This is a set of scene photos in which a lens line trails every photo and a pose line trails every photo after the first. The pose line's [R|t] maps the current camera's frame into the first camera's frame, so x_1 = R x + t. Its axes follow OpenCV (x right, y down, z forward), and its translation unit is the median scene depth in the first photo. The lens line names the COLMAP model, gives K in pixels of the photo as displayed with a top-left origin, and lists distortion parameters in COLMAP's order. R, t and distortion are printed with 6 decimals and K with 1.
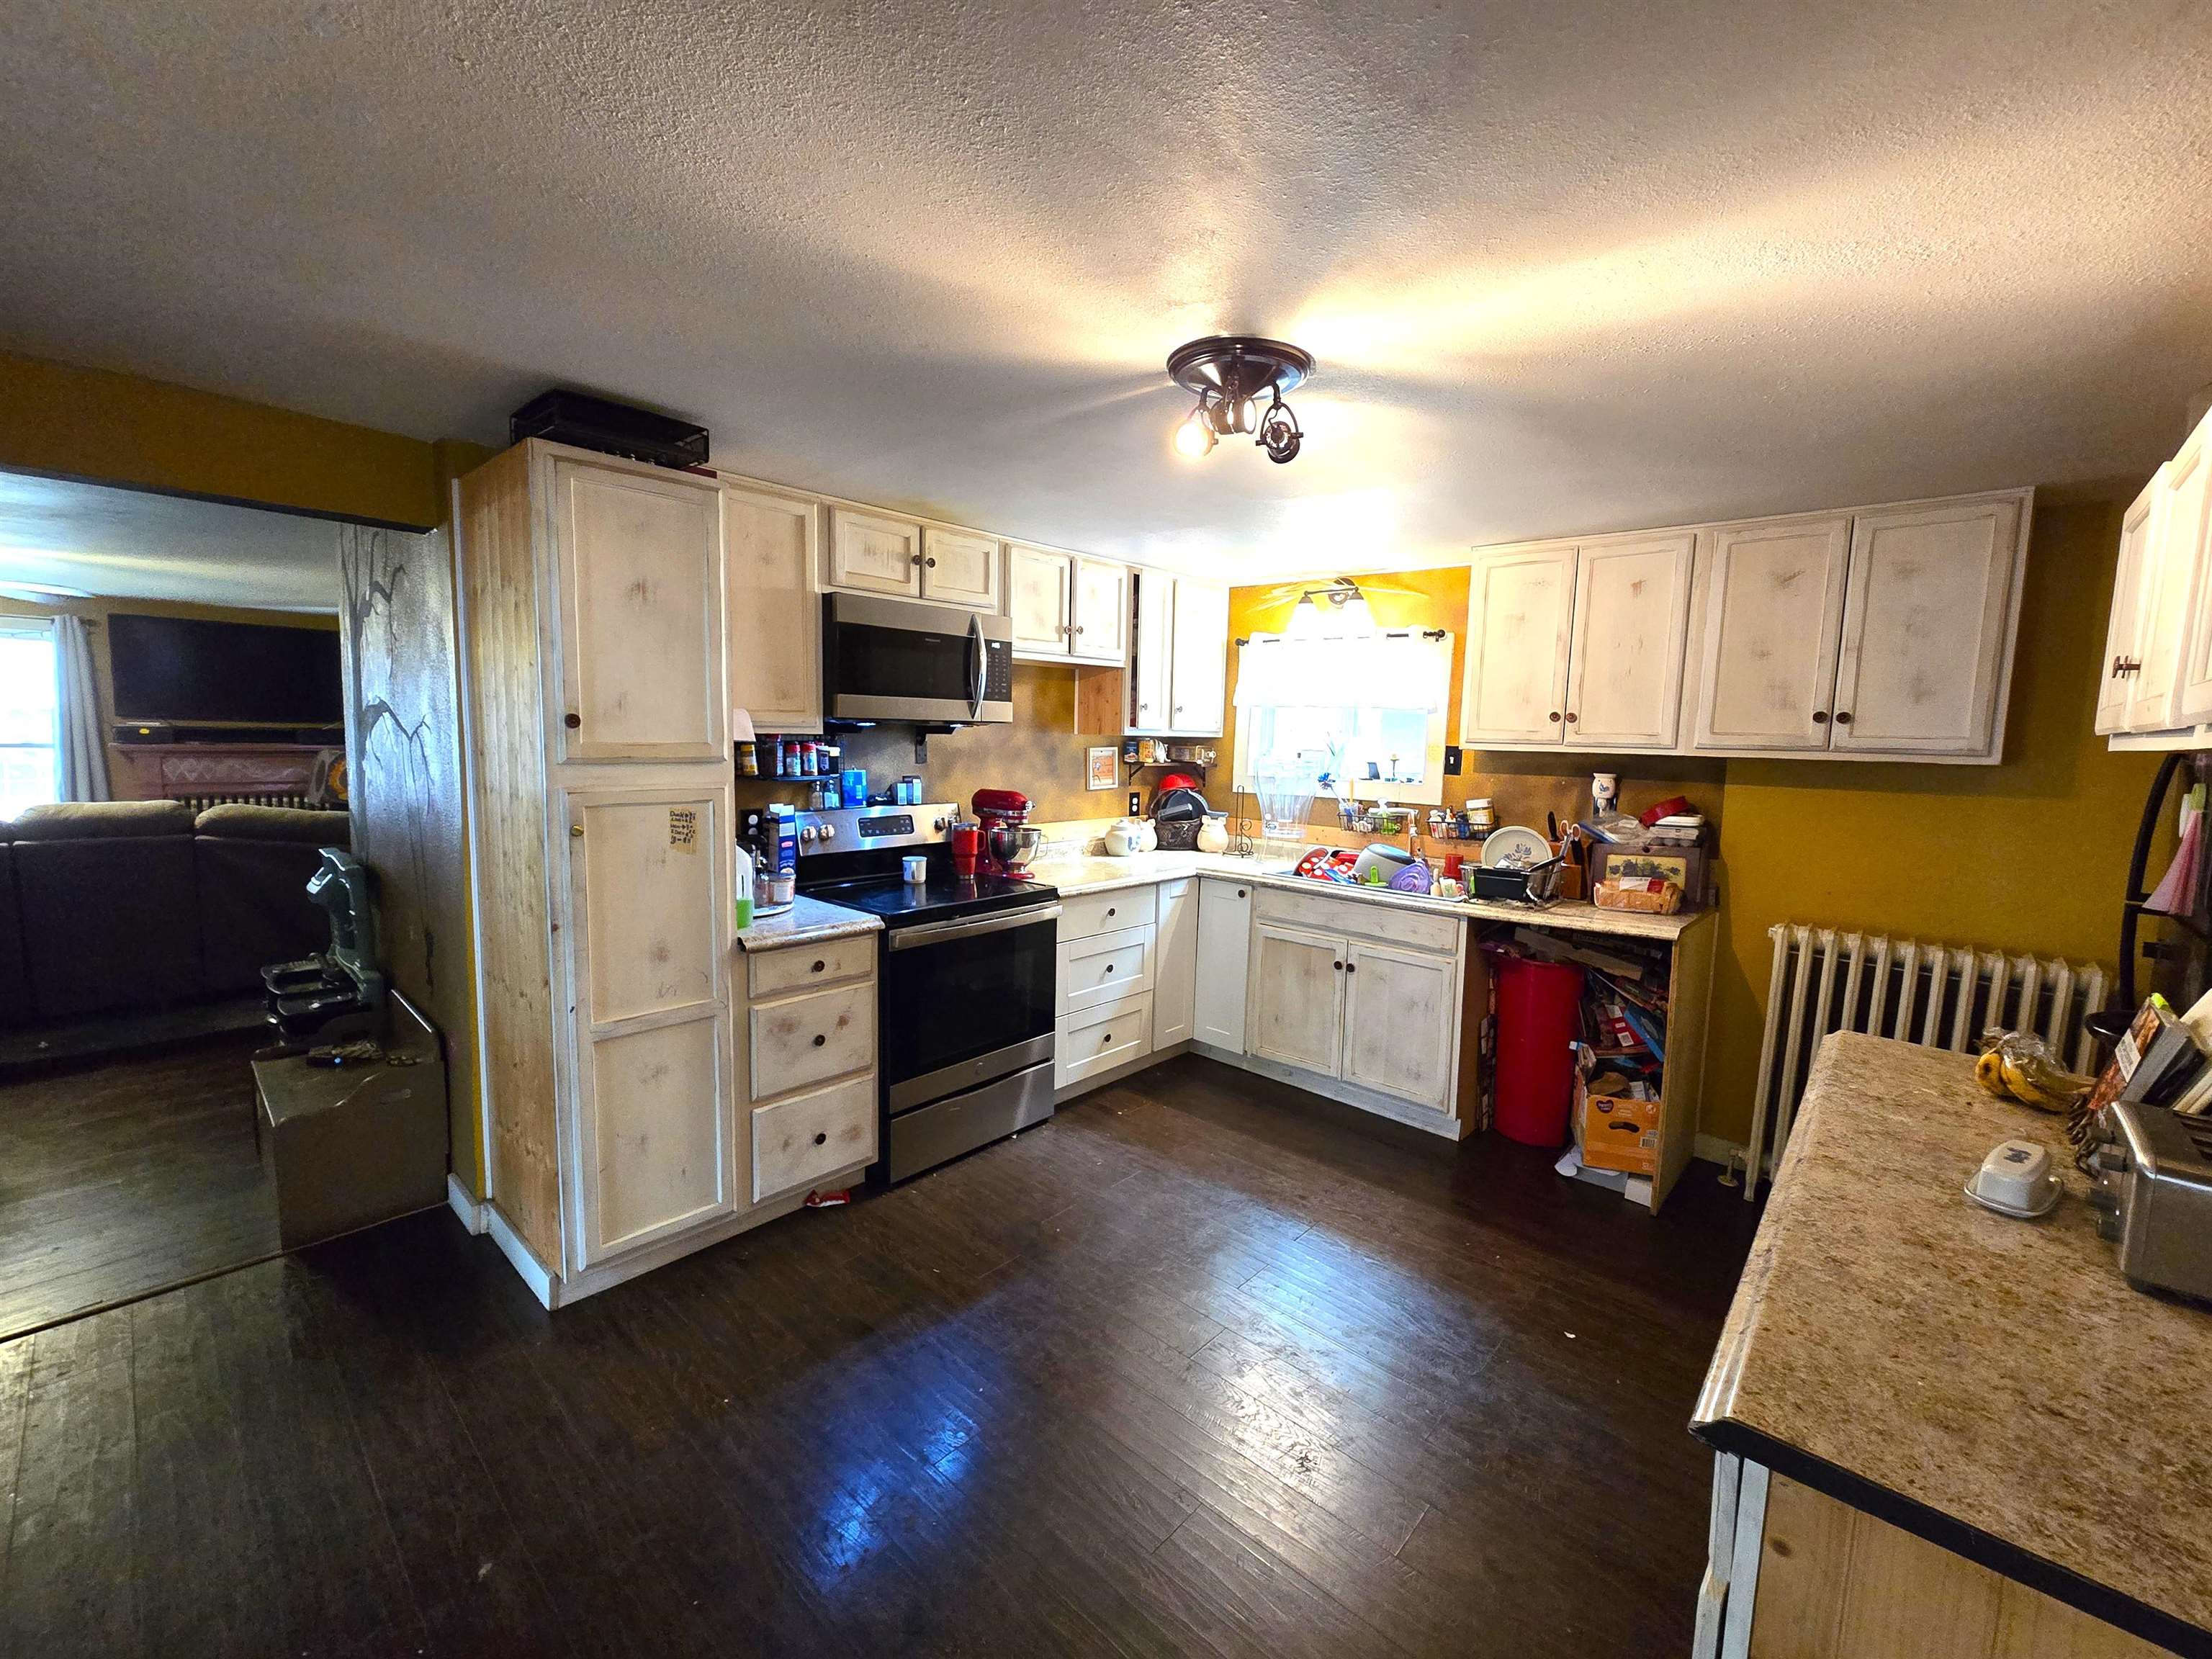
lens RADIAL K [[911.4, 0, 1105.7], [0, 911.4, 826.5], [0, 0, 1]] dist [0.000824, -0.000040]
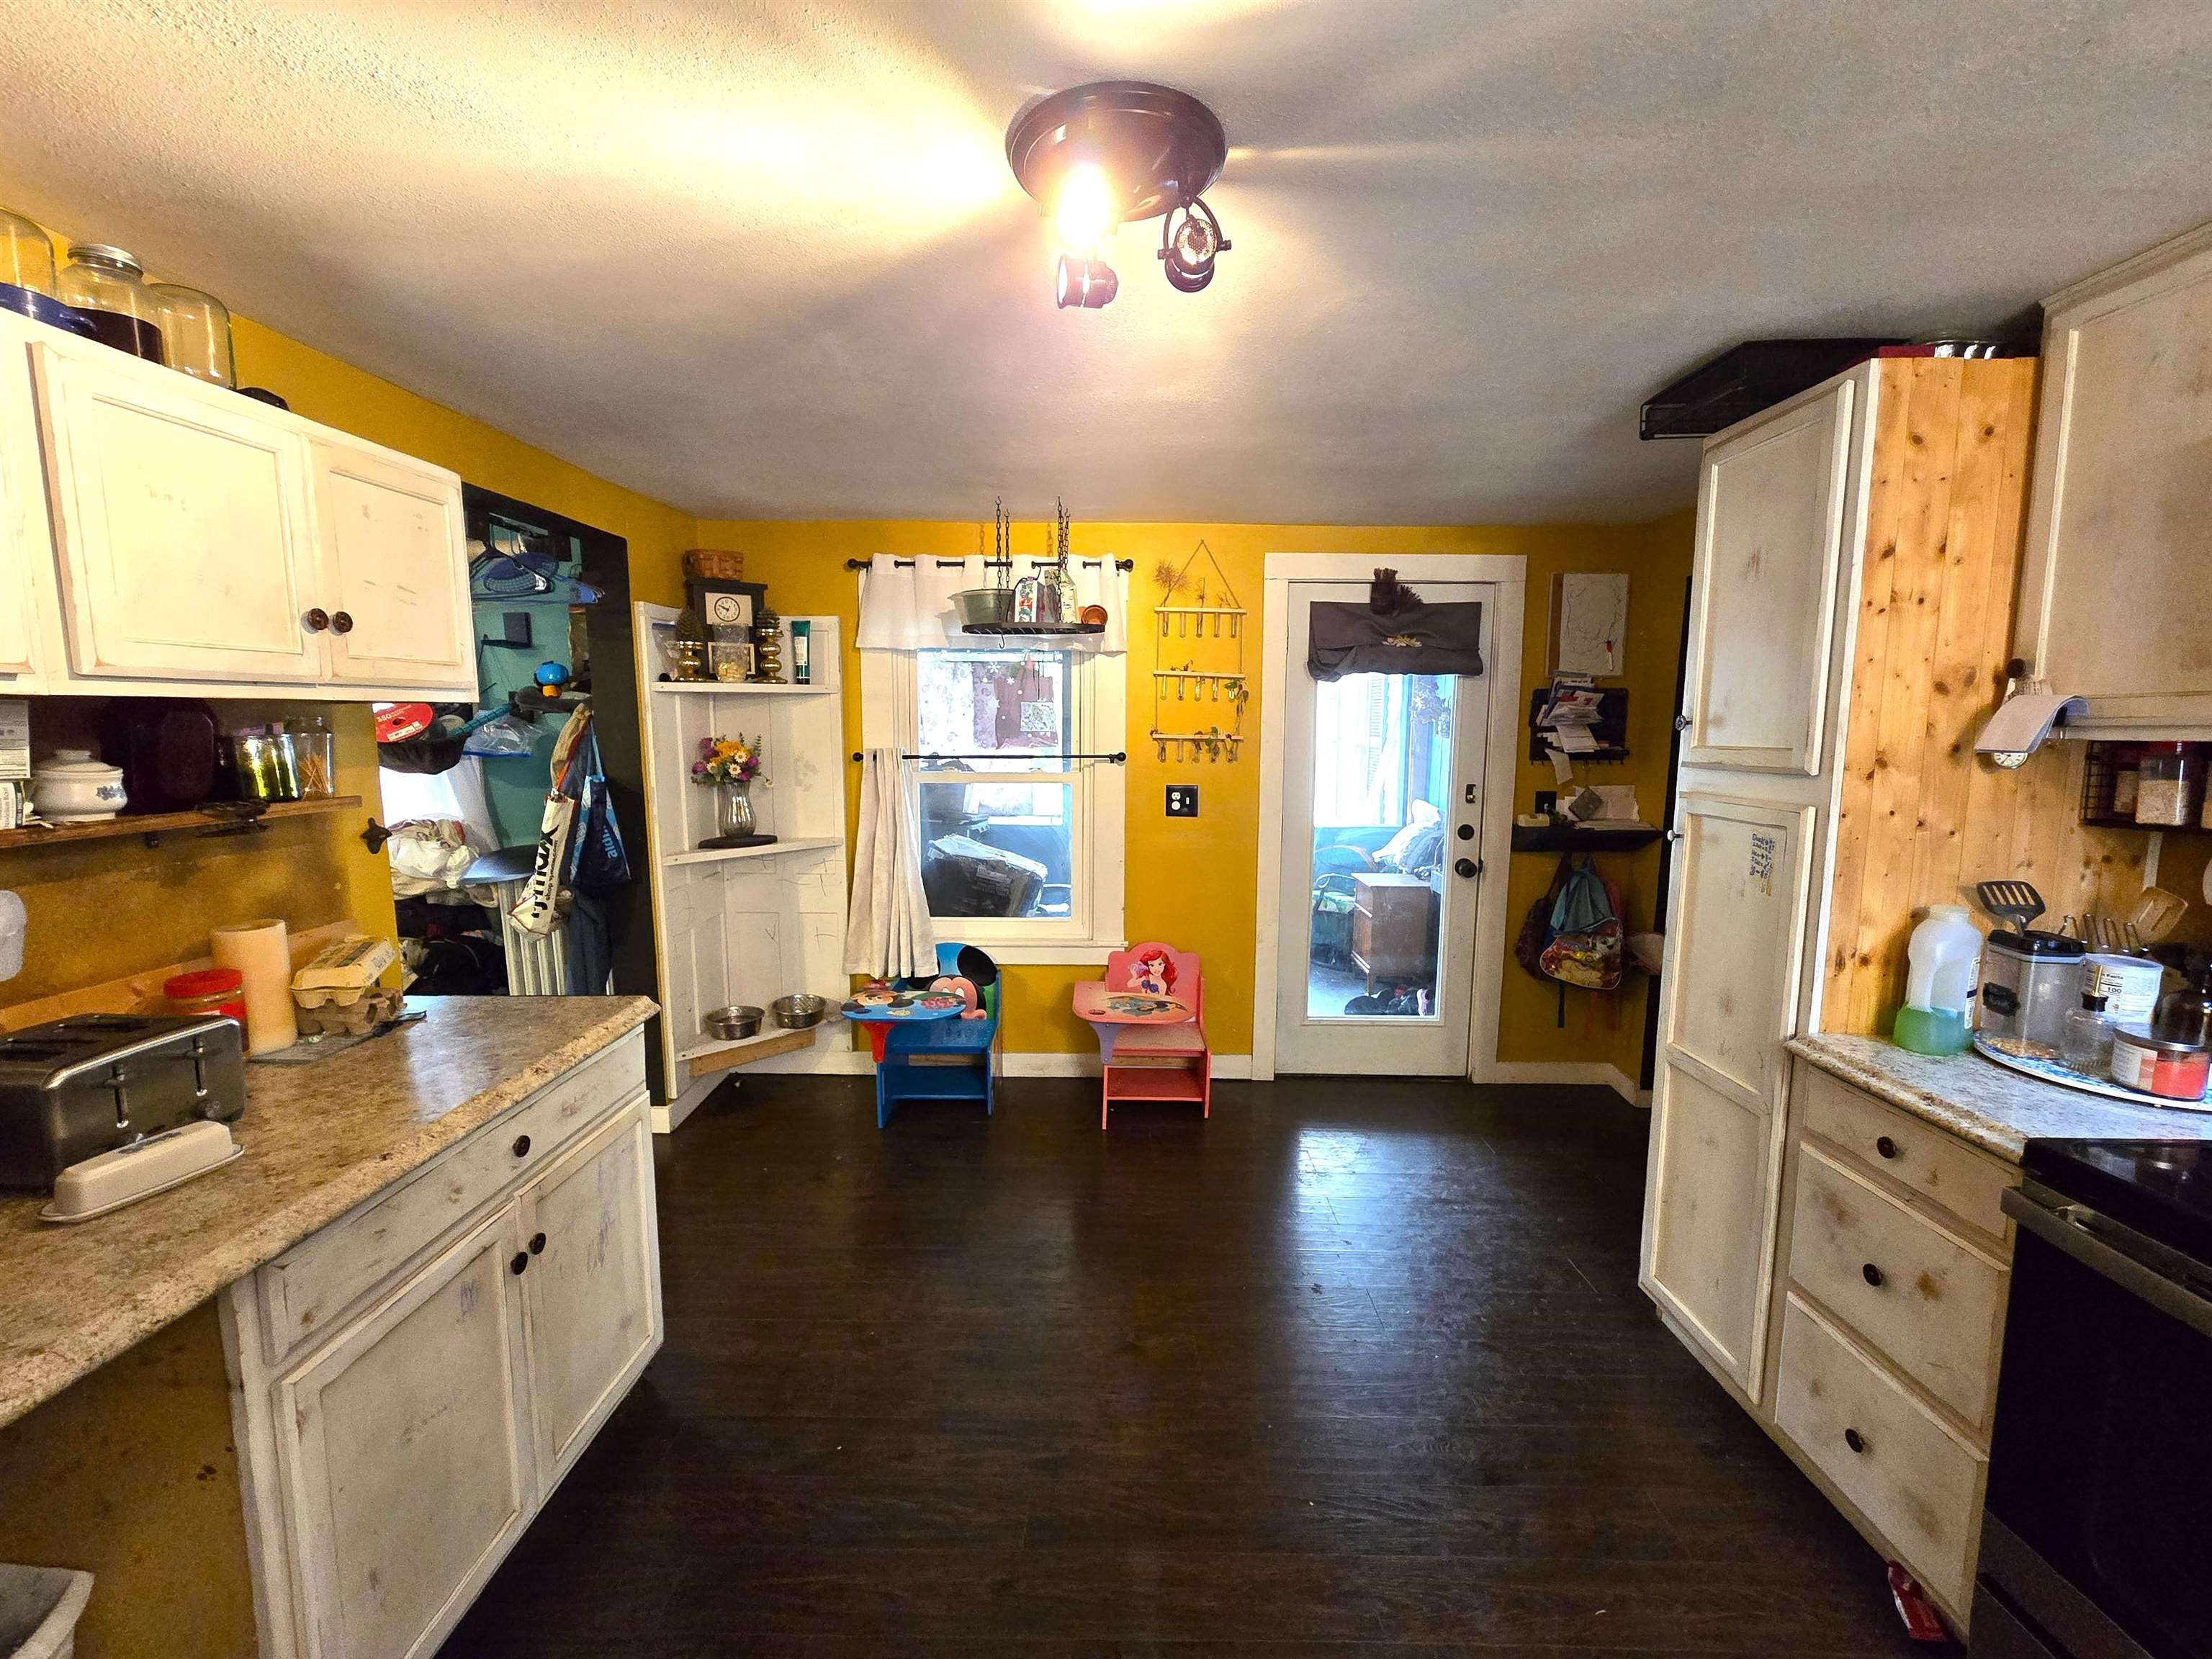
lens RADIAL K [[911.4, 0, 1105.7], [0, 911.4, 826.5], [0, 0, 1]] dist [0.000824, -0.000040]
pose [[-0.742761, 0.047866, -0.667844, 0.312672], [-0.093367, 0.980292, 0.174100, -0.072020], [0.663015, 0.191670, -0.723653, 0.796308]]
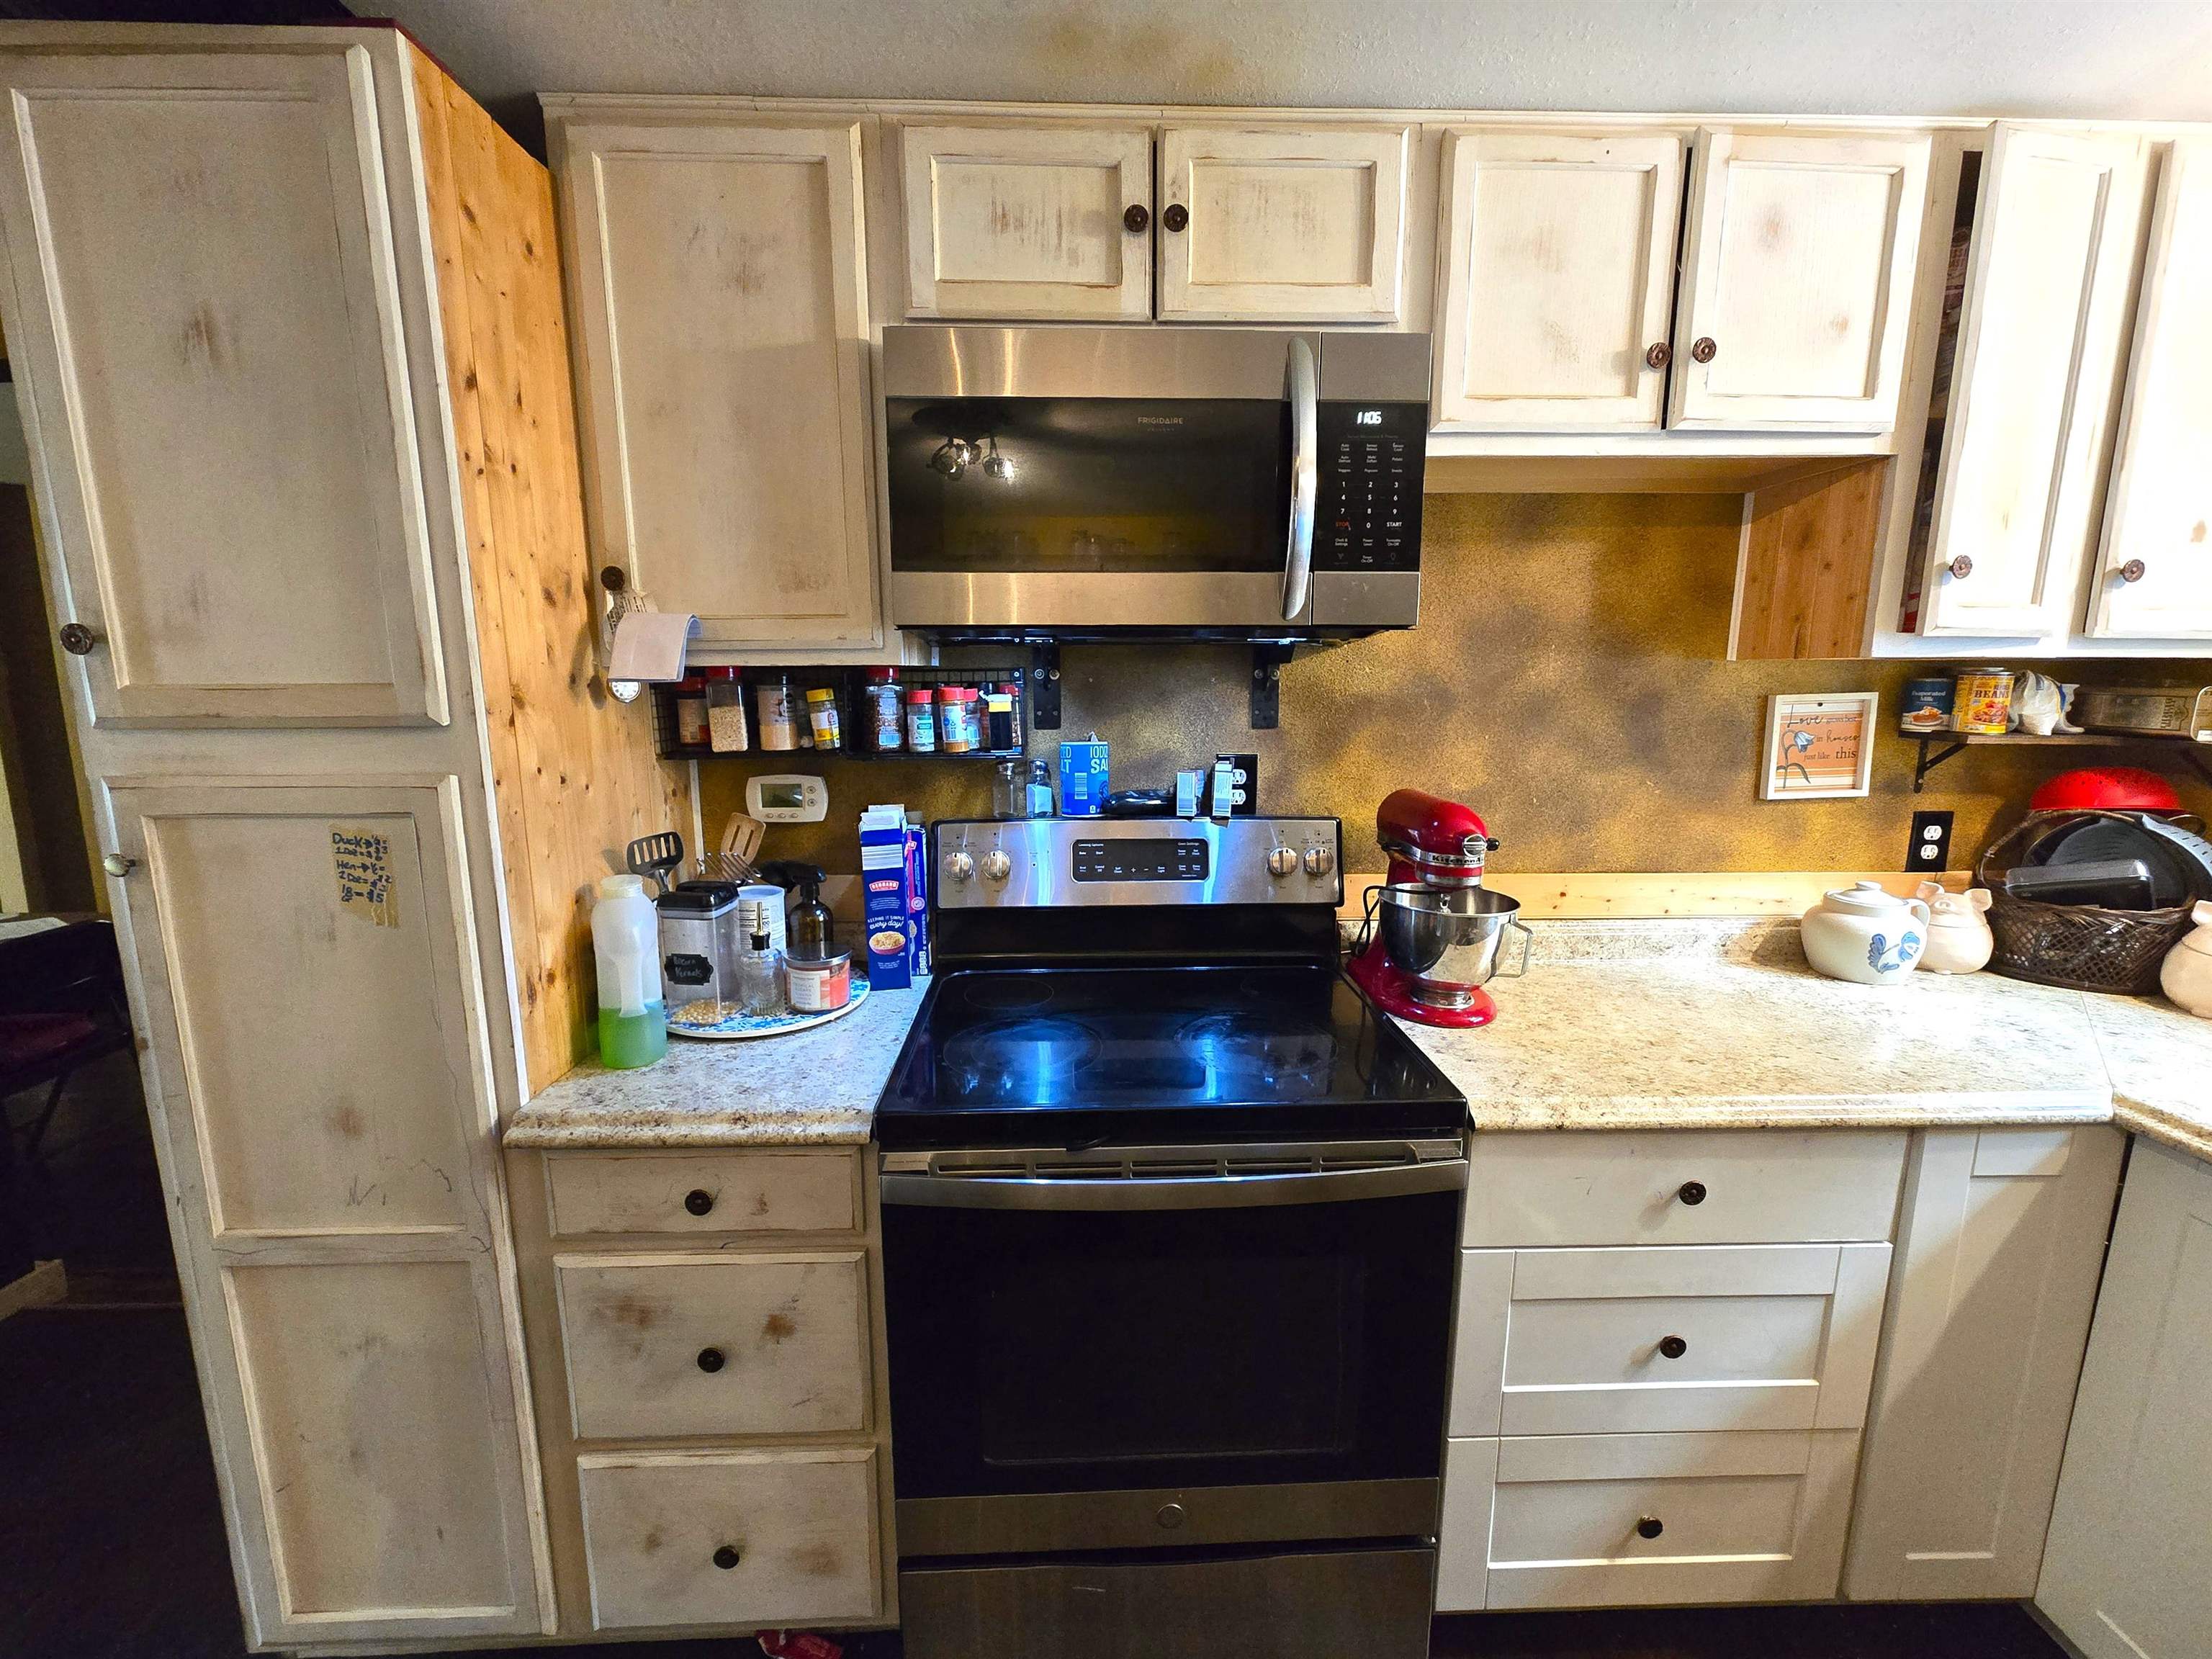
lens RADIAL K [[911.4, 0, 1105.7], [0, 911.4, 826.5], [0, 0, 1]] dist [0.000824, -0.000040]
pose [[0.695330, 0.098996, -0.711839, 0.083494], [-0.059918, 0.995005, 0.079848, -0.053543], [0.716188, -0.012869, 0.697789, 0.636103]]
